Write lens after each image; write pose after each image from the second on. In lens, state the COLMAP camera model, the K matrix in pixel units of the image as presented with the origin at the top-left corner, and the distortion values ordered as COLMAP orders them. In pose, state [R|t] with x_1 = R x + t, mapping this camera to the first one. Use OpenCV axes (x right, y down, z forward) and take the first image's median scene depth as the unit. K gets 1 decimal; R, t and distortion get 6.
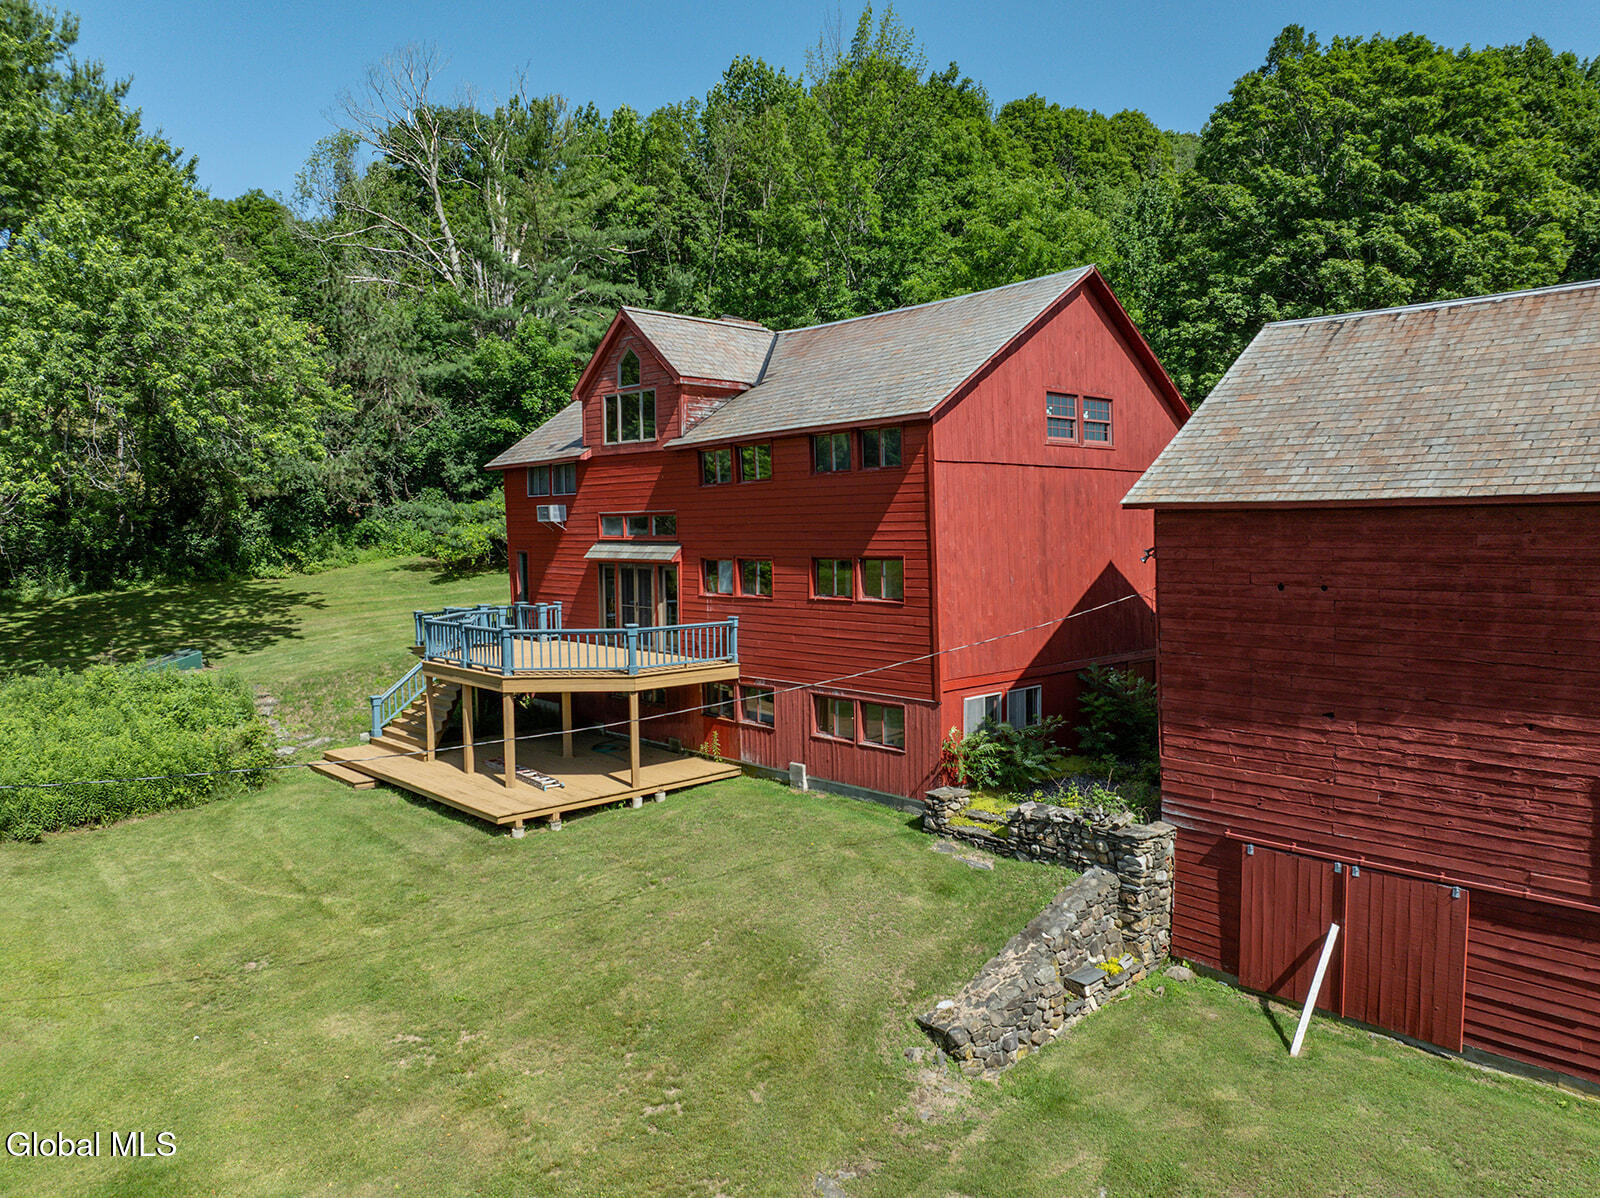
lens RADIAL K [[1110.7, 0, 800.0], [0, 1110.7, 599.0], [0, 0, 1]] dist [-0.028086, -0.002012]
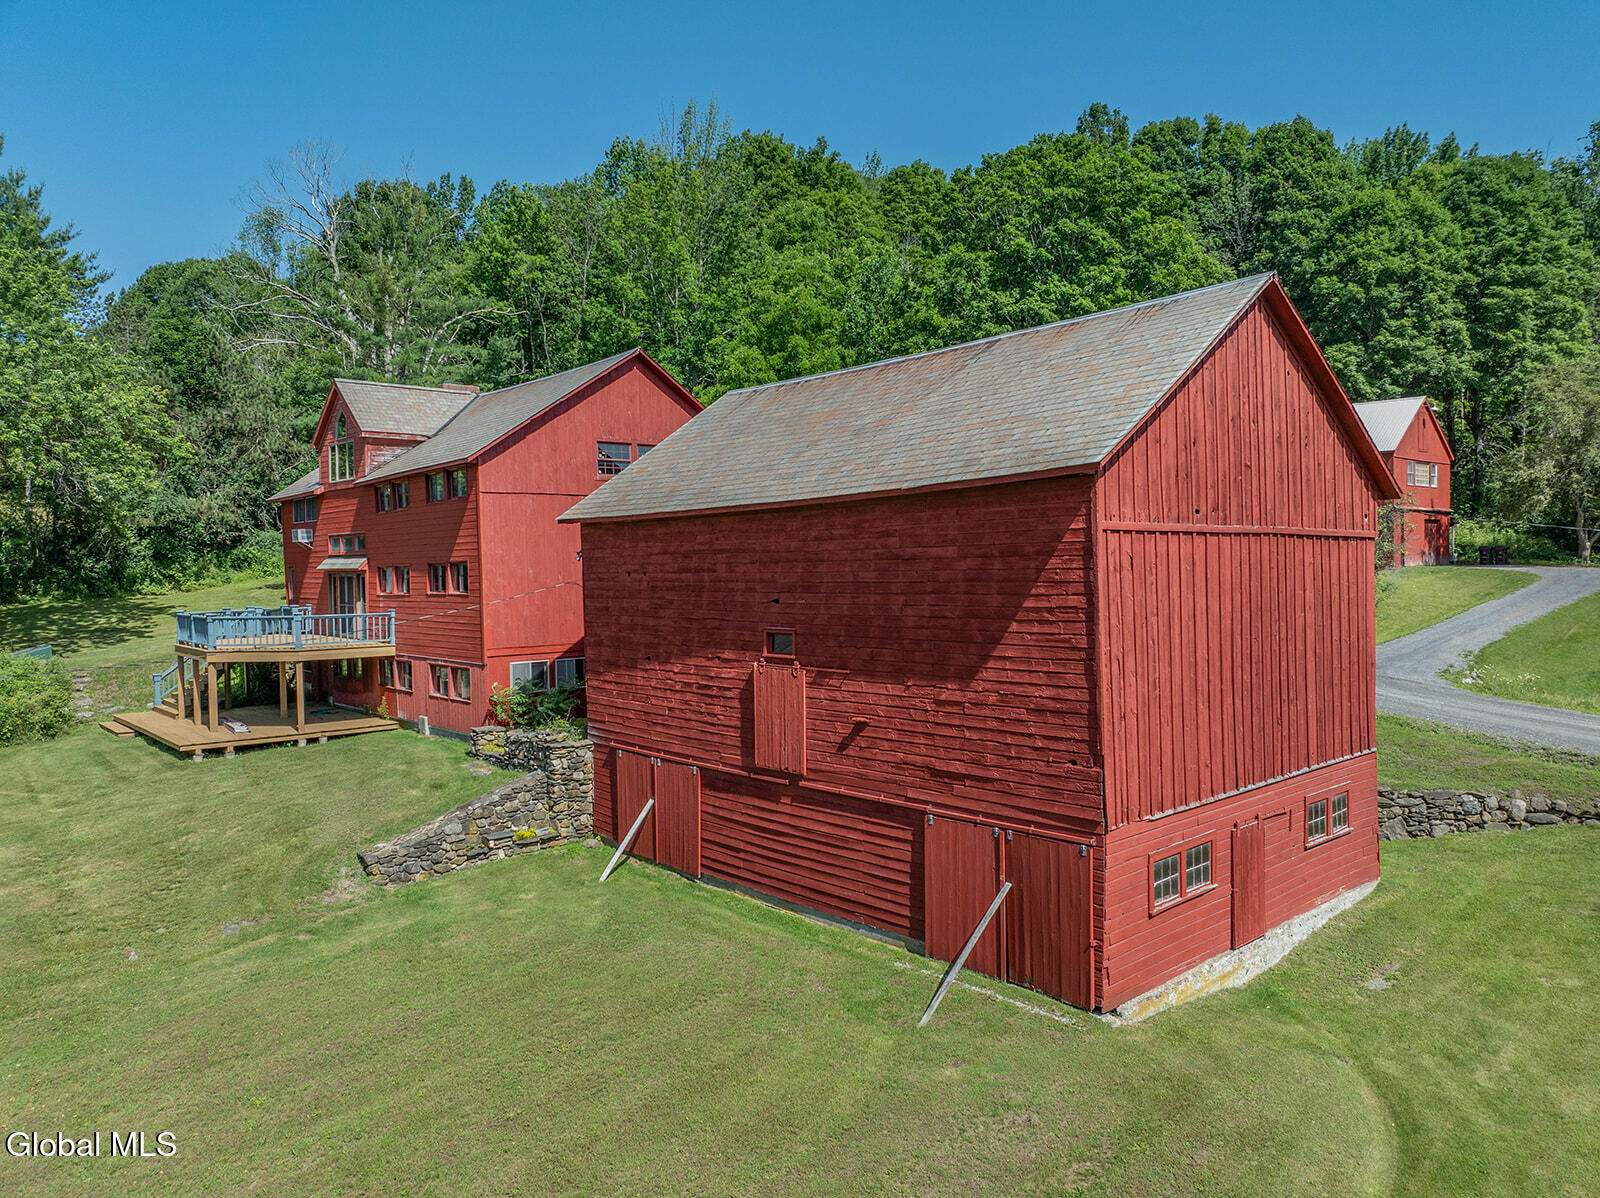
lens RADIAL K [[1122.3, 0, 800.0], [0, 1122.3, 599.0], [0, 0, 1]] dist [-0.026355, 0.000956]
pose [[0.999337, -0.003098, -0.036286, 0.465031], [0.001880, 0.999435, -0.033564, 0.047815], [0.036369, 0.033474, 0.998778, -0.322342]]
